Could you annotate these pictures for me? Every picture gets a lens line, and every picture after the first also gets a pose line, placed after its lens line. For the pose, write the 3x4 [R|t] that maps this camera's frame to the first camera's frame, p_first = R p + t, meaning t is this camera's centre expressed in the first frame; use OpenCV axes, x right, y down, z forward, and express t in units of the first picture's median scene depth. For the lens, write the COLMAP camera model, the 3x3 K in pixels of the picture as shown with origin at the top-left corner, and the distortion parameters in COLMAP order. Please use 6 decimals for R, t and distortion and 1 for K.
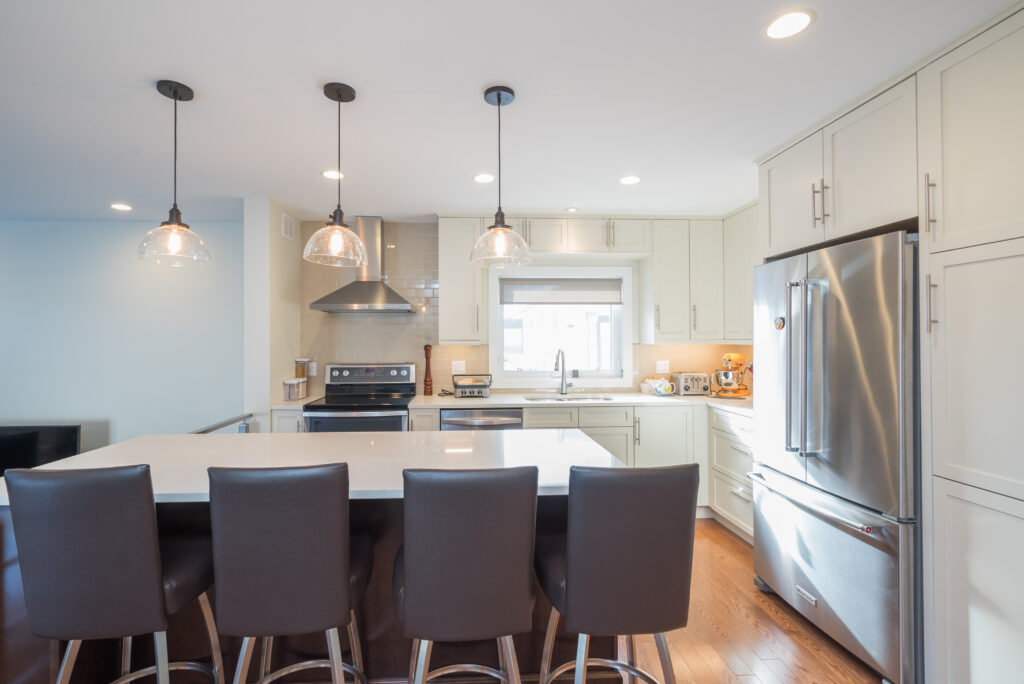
lens RADIAL K [[485.0, 0, 512.0], [0, 485.0, 342.0], [0, 0, 1]] dist [-0.002841, -0.000314]
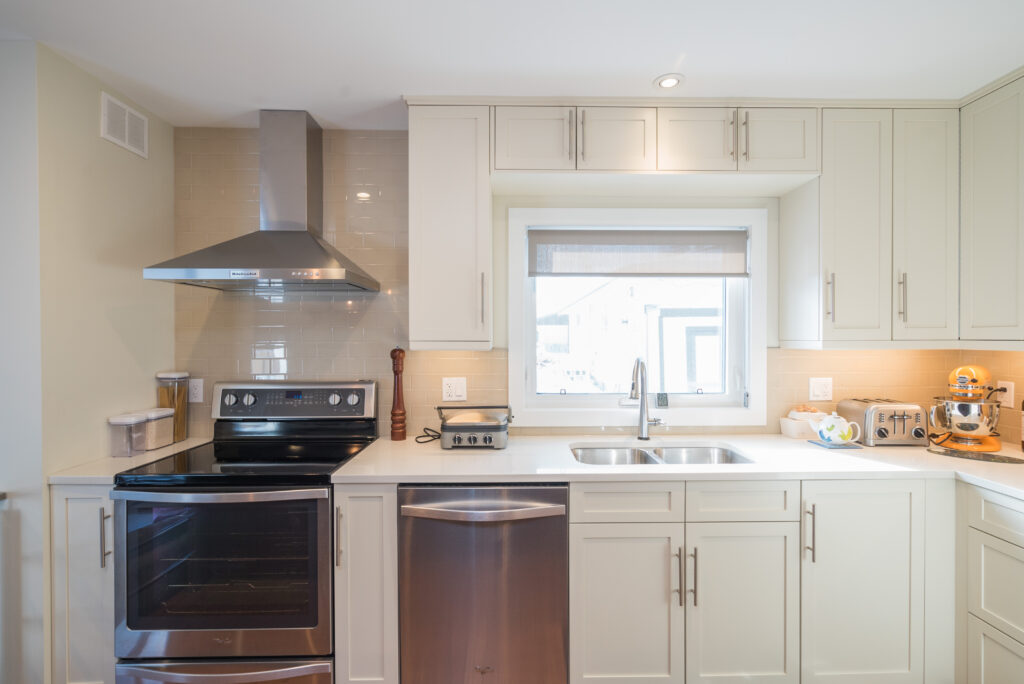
lens RADIAL K [[485.0, 0, 512.0], [0, 485.0, 342.0], [0, 0, 1]] dist [-0.002841, -0.000314]
pose [[0.995615, 0.003165, -0.093491, 0.008808], [-0.002569, 0.999976, 0.006498, -0.005829], [0.093509, -0.006229, 0.995599, 0.453631]]
